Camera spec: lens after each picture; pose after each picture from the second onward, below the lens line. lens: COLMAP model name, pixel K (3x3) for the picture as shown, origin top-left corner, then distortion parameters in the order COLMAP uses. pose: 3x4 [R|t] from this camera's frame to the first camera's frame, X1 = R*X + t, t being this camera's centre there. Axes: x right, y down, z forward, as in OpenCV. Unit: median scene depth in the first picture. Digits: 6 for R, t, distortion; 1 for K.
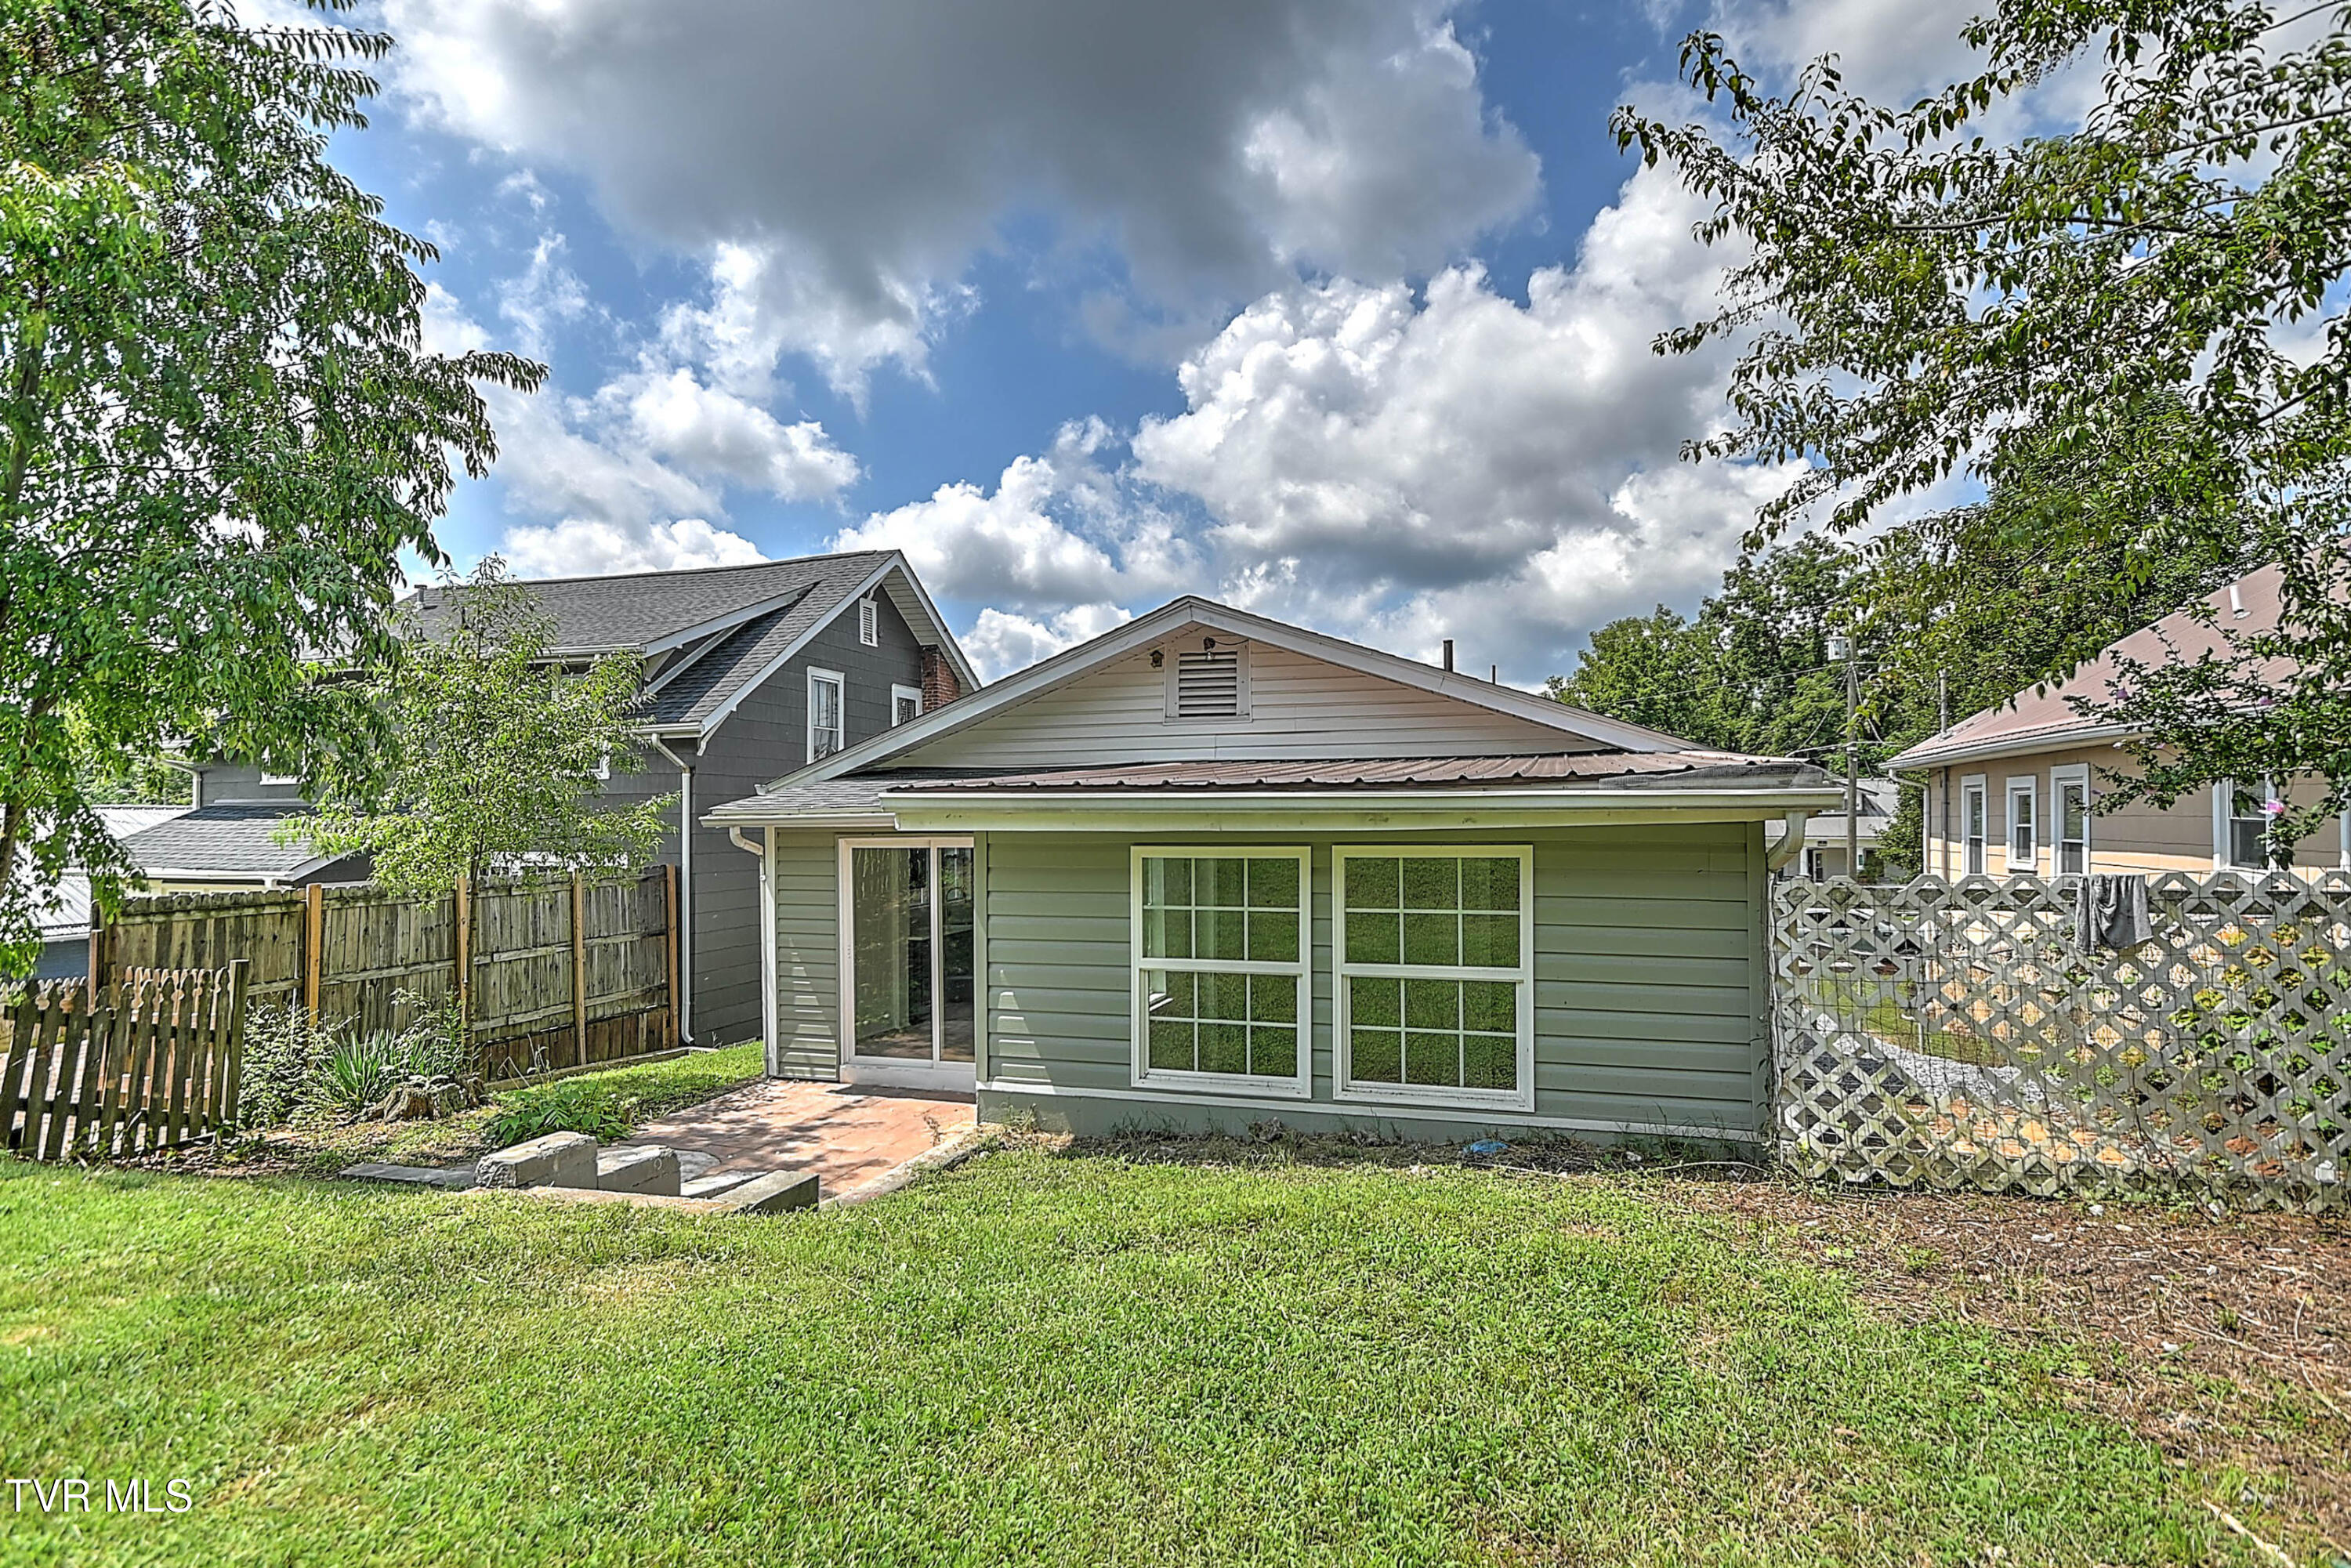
lens RADIAL K [[1240.6, 0, 1172.0], [0, 1240.6, 781.8], [0, 0, 1]] dist [0.026834, 0.003393]
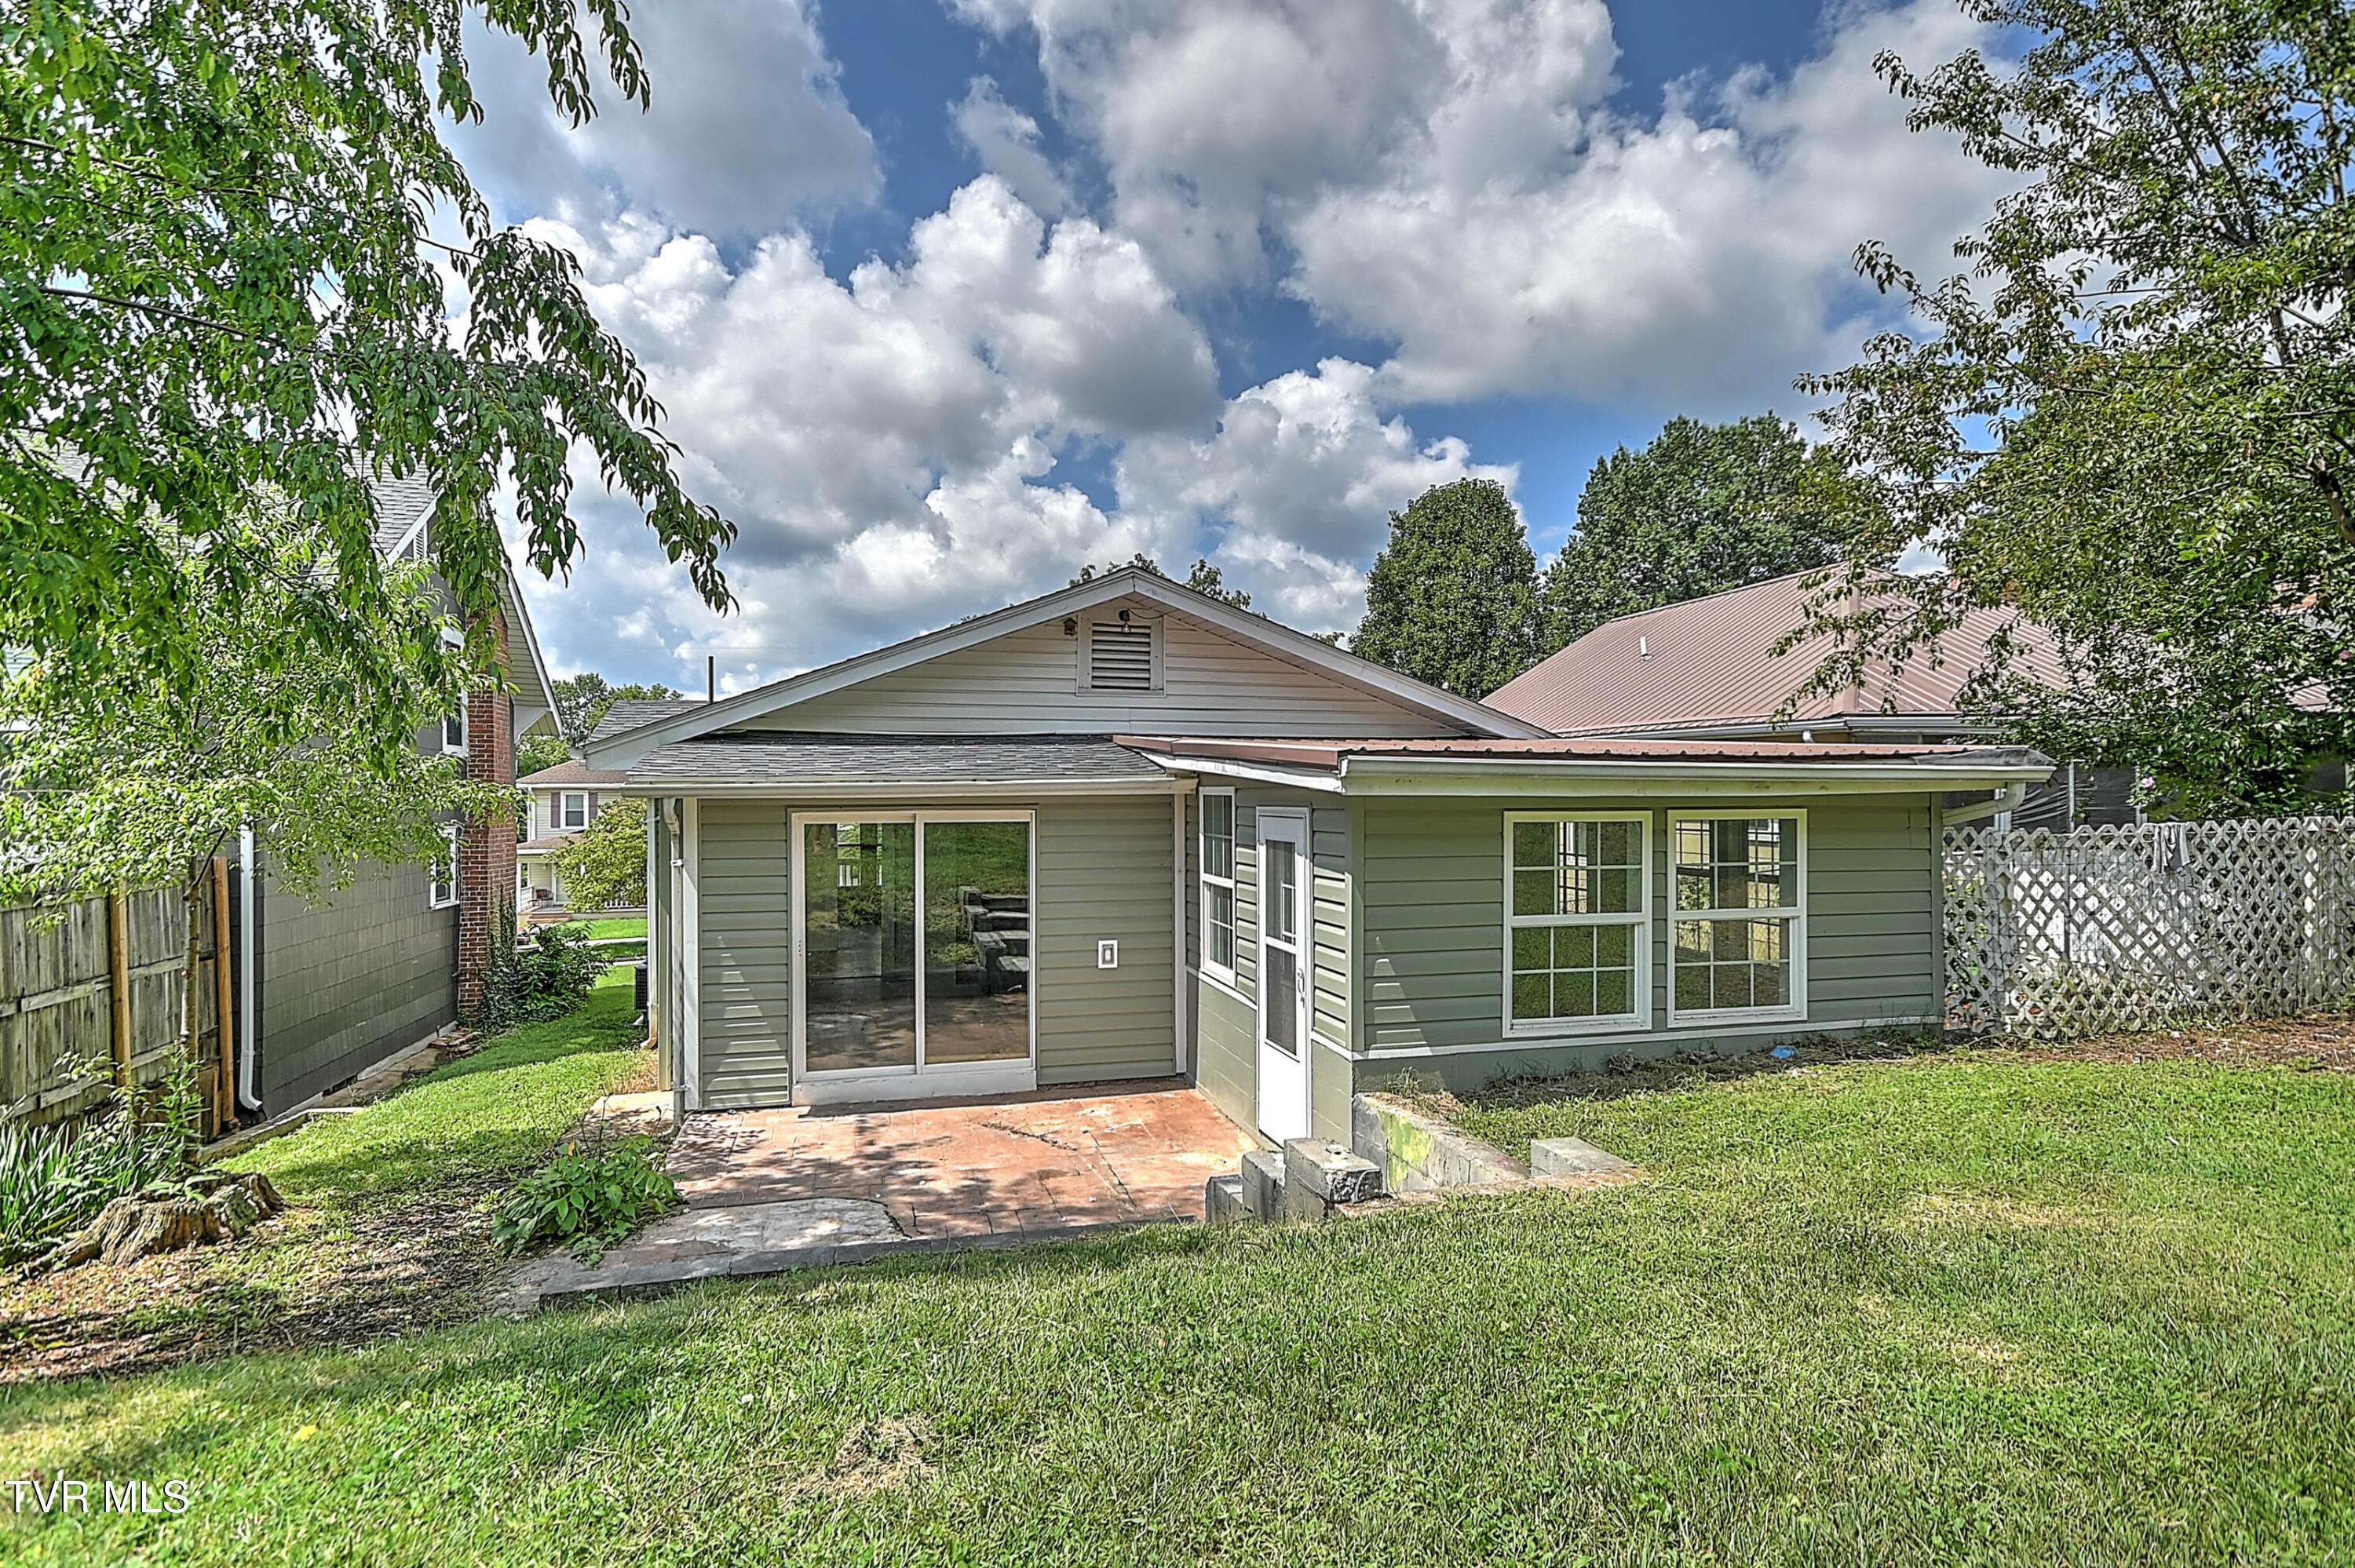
lens RADIAL K [[1242.5, 0, 1174.9], [0, 1242.5, 784.1], [0, 0, 1]] dist [0.026834, 0.003393]
pose [[0.826337, 0.011995, 0.563048, -0.587030], [-0.018884, 0.999801, 0.006414, 0.018442], [-0.562859, -0.015933, 0.826399, 0.192156]]
